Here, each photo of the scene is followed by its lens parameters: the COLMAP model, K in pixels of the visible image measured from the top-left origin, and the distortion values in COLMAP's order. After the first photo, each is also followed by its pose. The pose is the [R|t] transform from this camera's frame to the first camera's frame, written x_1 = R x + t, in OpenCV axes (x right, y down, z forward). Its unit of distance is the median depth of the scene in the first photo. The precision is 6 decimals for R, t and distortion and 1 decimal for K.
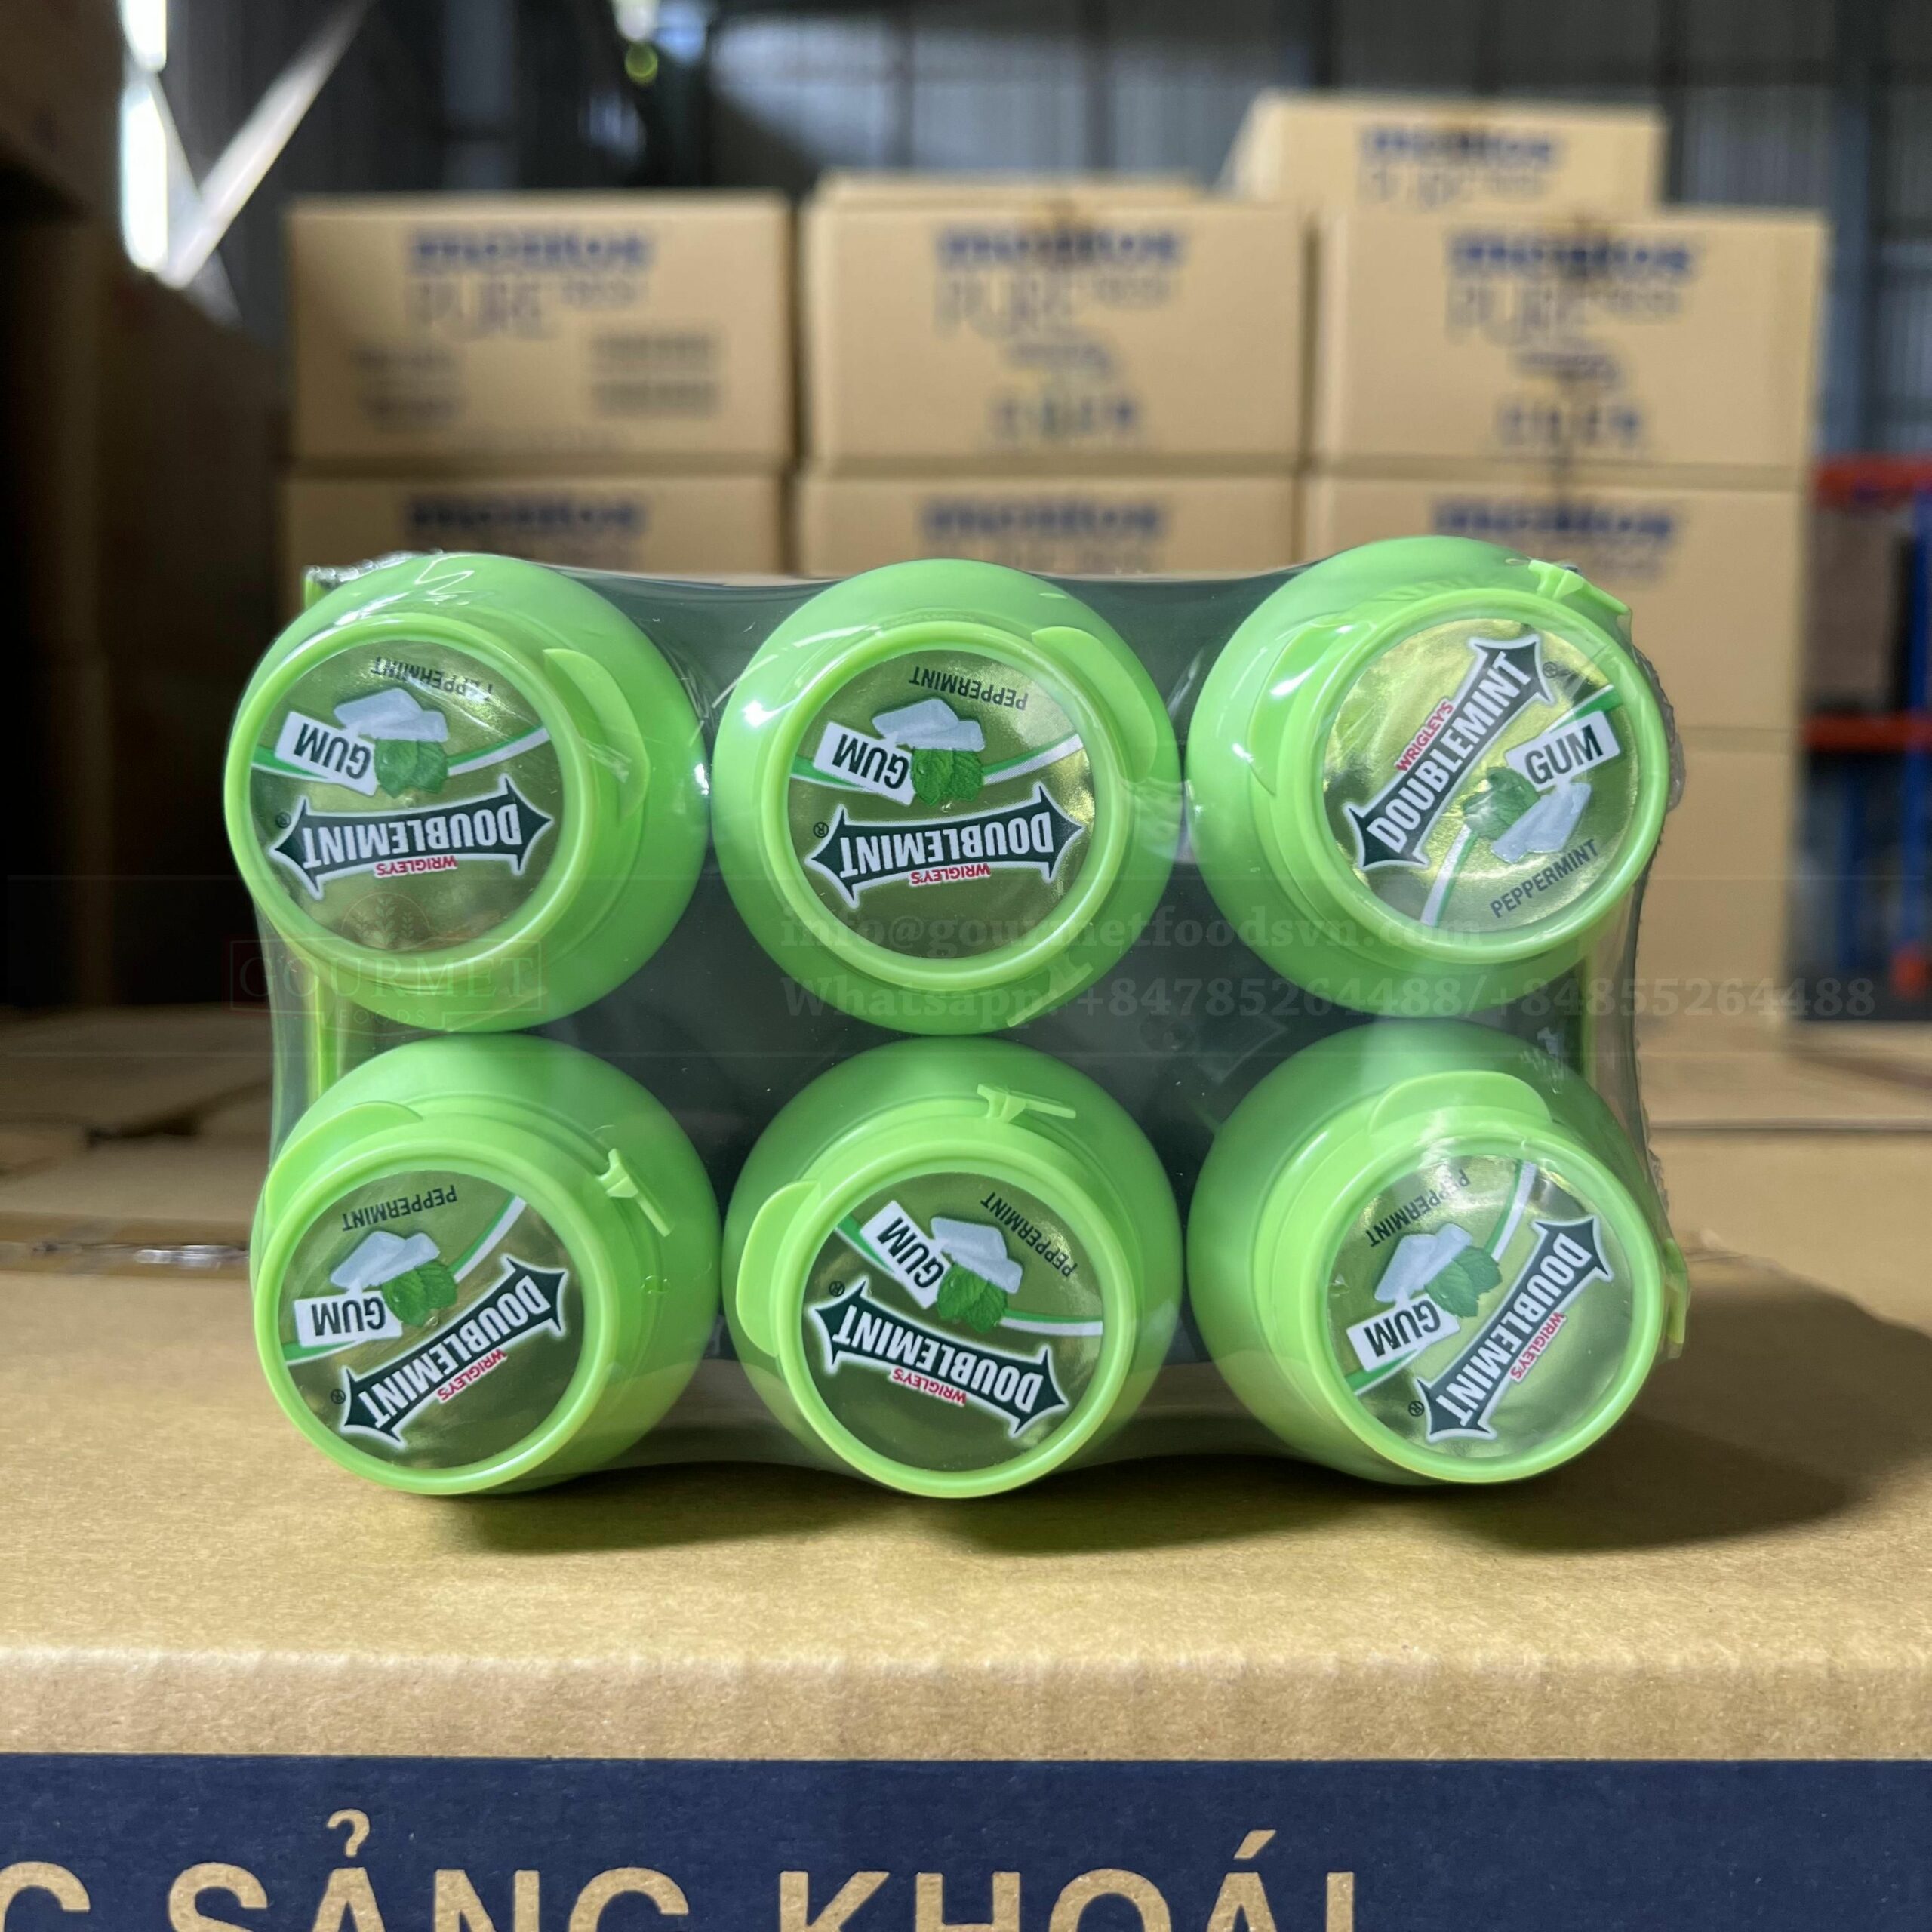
lens RADIAL K [[1967.2, 0, 978.9], [0, 1967.2, 976.5], [0, 0, 1]] dist [-0.033812, 0.000000]
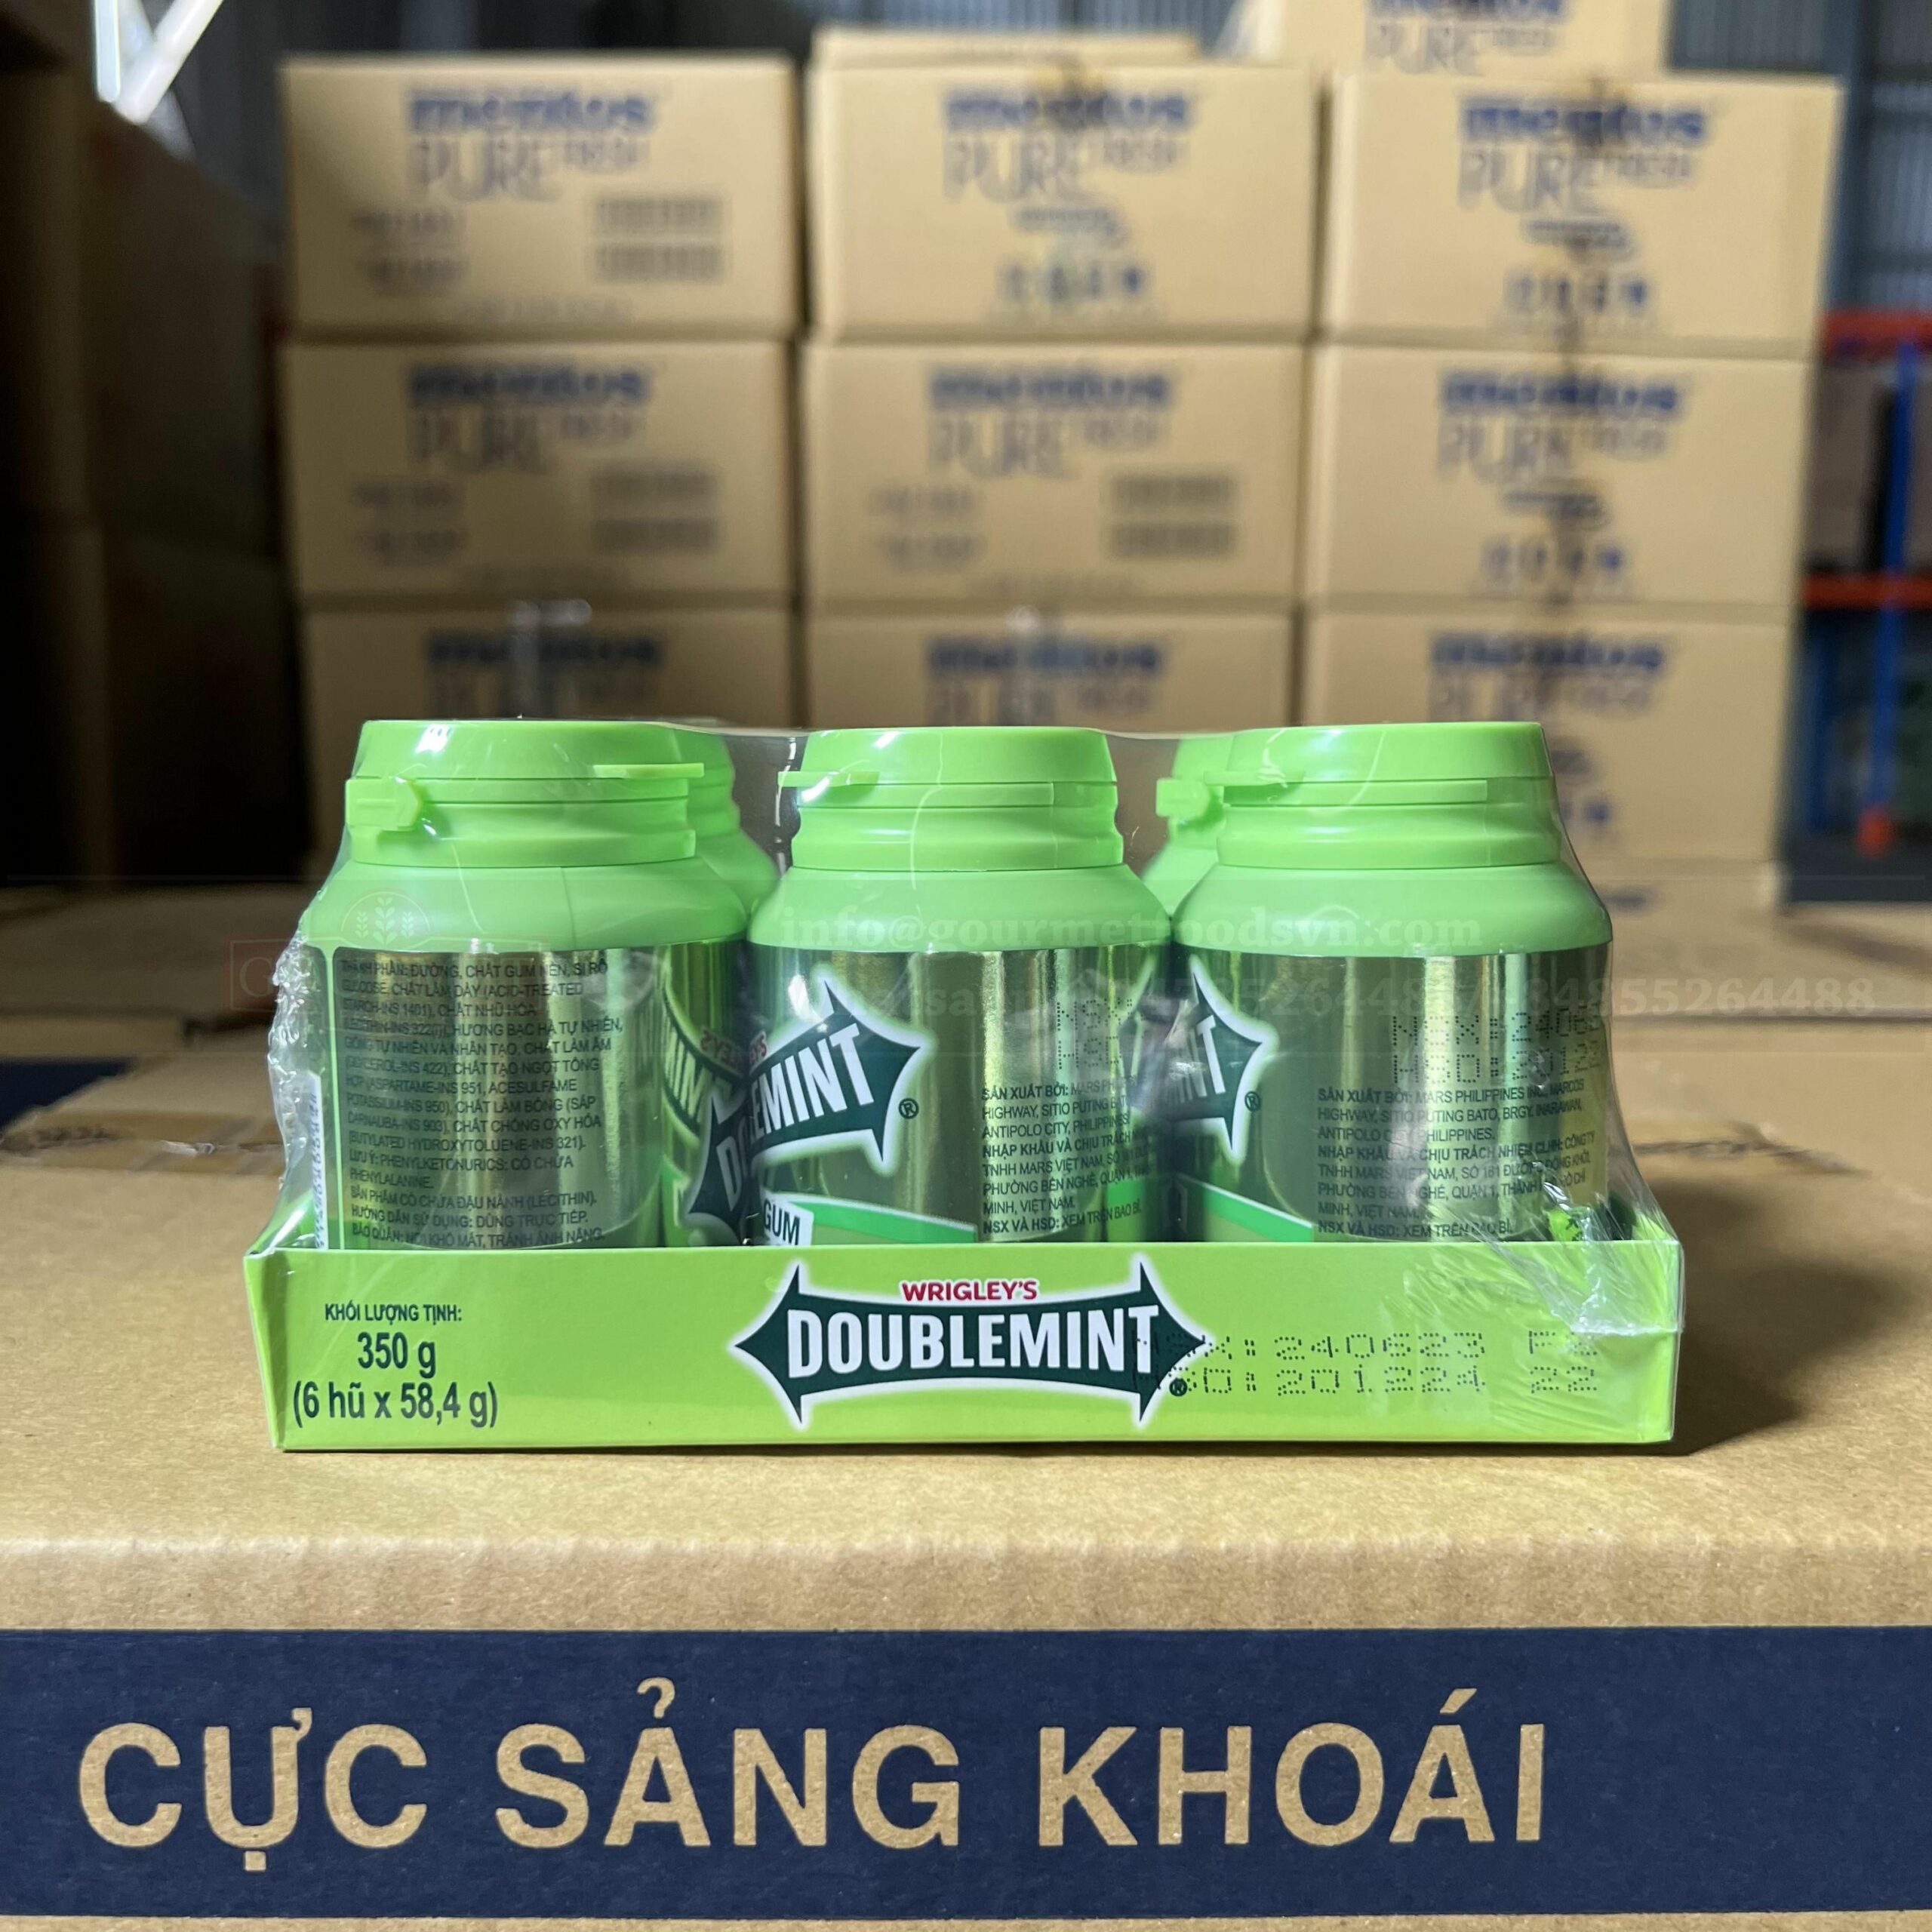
lens RADIAL K [[1967.2, 0, 964.9], [0, 1967.2, 976.7], [0, 0, 1]] dist [-0.033812, 0.000000]
pose [[0.999949, 0.000180, 0.010074, -0.155097], [-0.000908, 0.997377, 0.072375, -0.056072], [-0.010035, -0.072381, 0.997327, -0.096508]]
